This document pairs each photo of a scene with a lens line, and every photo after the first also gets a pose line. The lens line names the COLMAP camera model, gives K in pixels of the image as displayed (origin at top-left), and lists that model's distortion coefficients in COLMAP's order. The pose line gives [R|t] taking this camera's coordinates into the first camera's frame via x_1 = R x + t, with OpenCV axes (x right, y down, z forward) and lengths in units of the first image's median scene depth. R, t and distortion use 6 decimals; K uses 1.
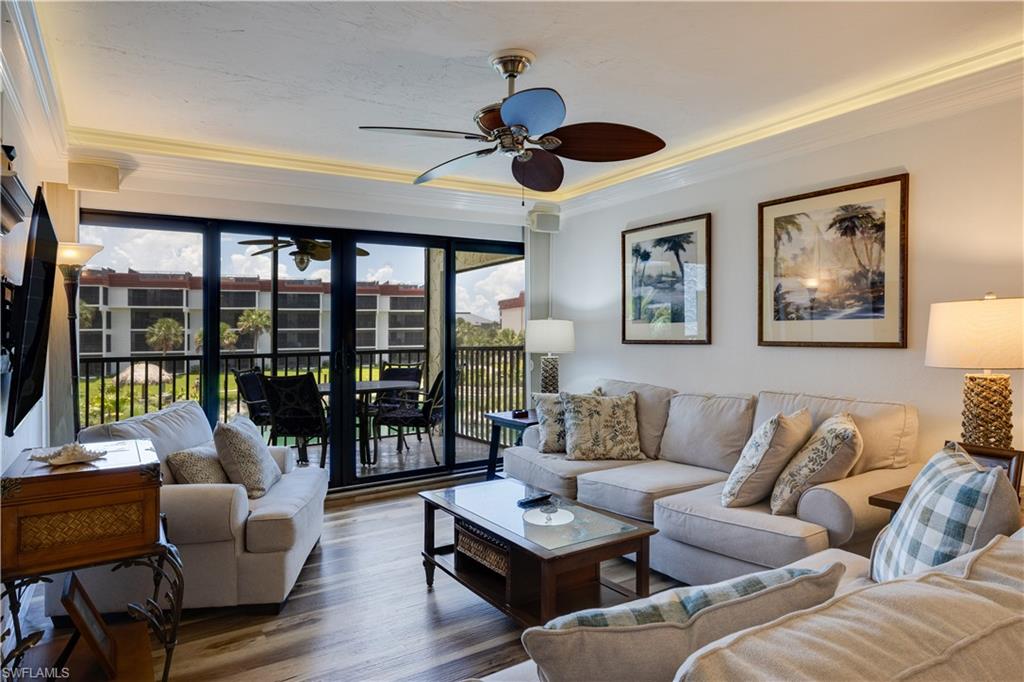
lens RADIAL K [[635.3, 0, 504.3], [0, 635.3, 335.6], [0, 0, 1]] dist [-0.003615, 0.004755]
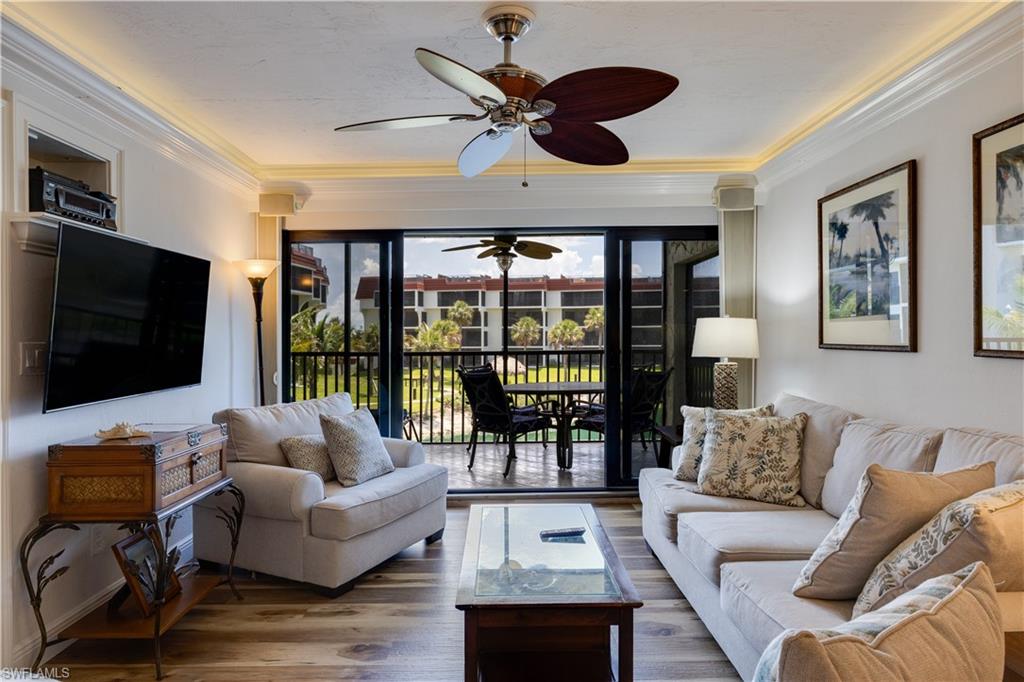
lens RADIAL K [[635.3, 0, 486.0], [0, 635.3, 331.0], [0, 0, 1]] dist [-0.003615, 0.004755]
pose [[0.836371, 0.002550, -0.548158, 0.323402], [-0.004027, 0.999991, -0.001493, -0.006305], [0.548149, 0.003456, 0.836373, 0.183173]]
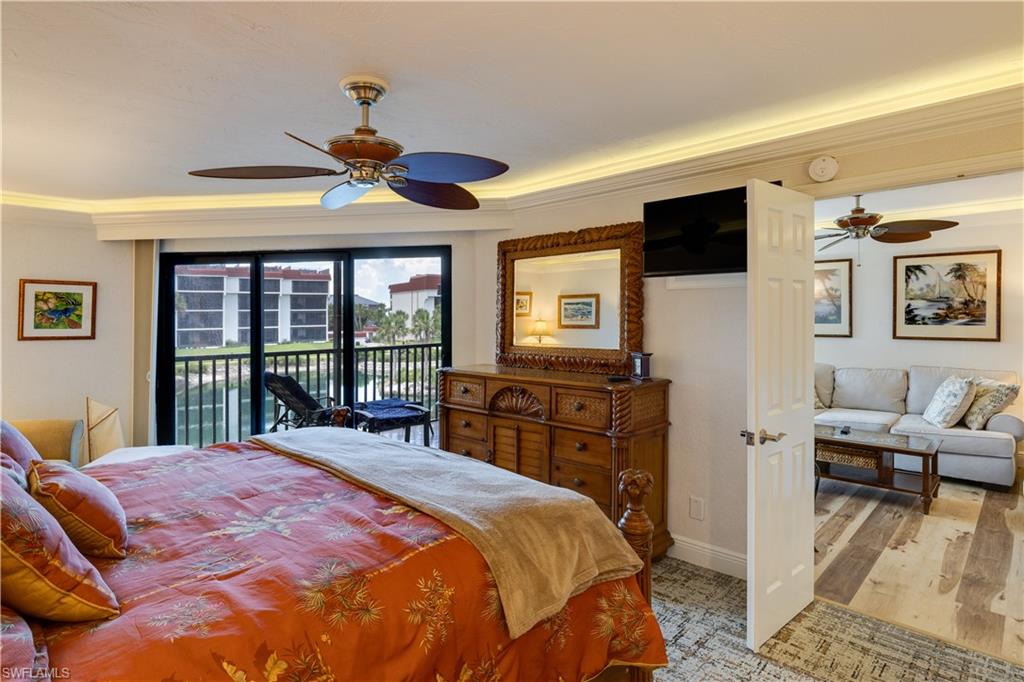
lens RADIAL K [[556.5, 0, 503.3], [0, 556.5, 306.8], [0, 0, 1]] dist [0.002829, 0.000819]
pose [[0.971961, 0.008184, 0.234998, -0.936839], [-0.004498, 0.999858, -0.016215, -0.039519], [-0.235097, 0.014704, 0.971861, -0.210672]]
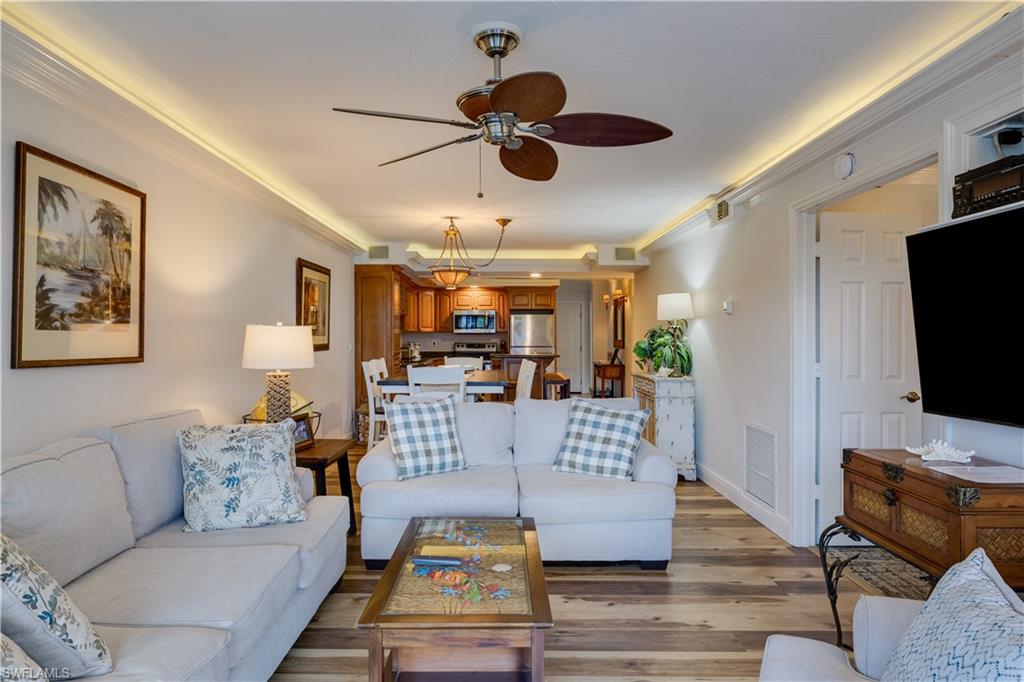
lens RADIAL K [[635.3, 0, 510.9], [0, 635.3, 342.1], [0, 0, 1]] dist [-0.003615, 0.004755]
pose [[-0.858502, 0.005924, 0.512776, -0.322374], [0.006809, 0.999977, -0.000151, -0.006089], [-0.512765, 0.003362, -0.858522, 1.229124]]
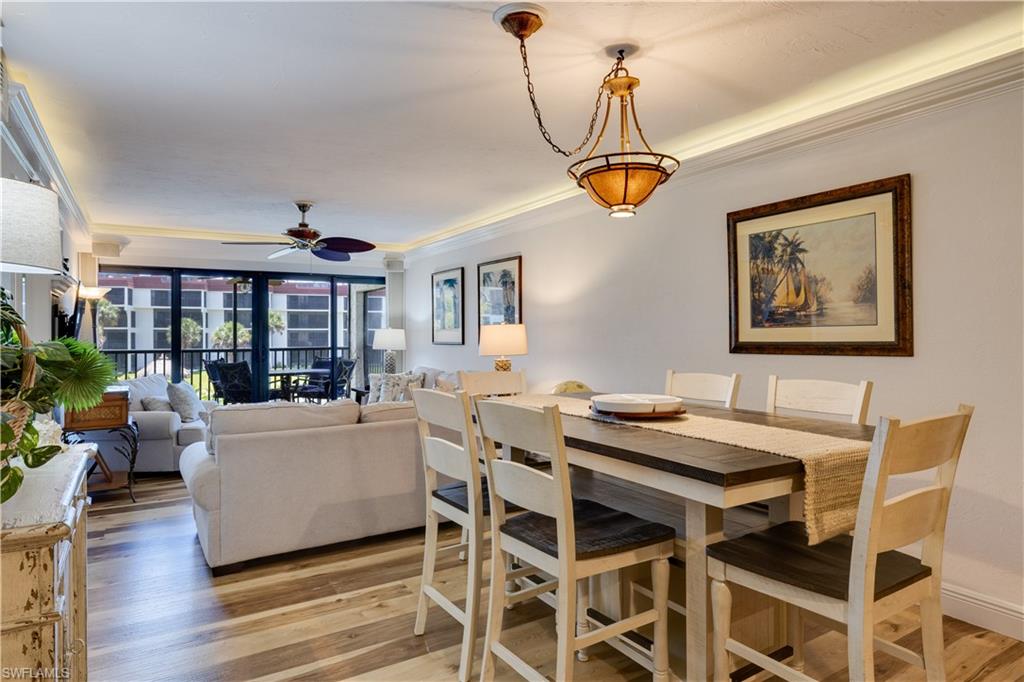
lens RADIAL K [[635.3, 0, 503.3], [0, 635.3, 345.2], [0, 0, 1]] dist [-0.003615, 0.004755]
pose [[0.999450, 0.007523, -0.032305, 0.502290], [-0.007056, 0.999870, 0.014527, -0.010105], [0.032410, -0.014291, 0.999372, -0.714009]]
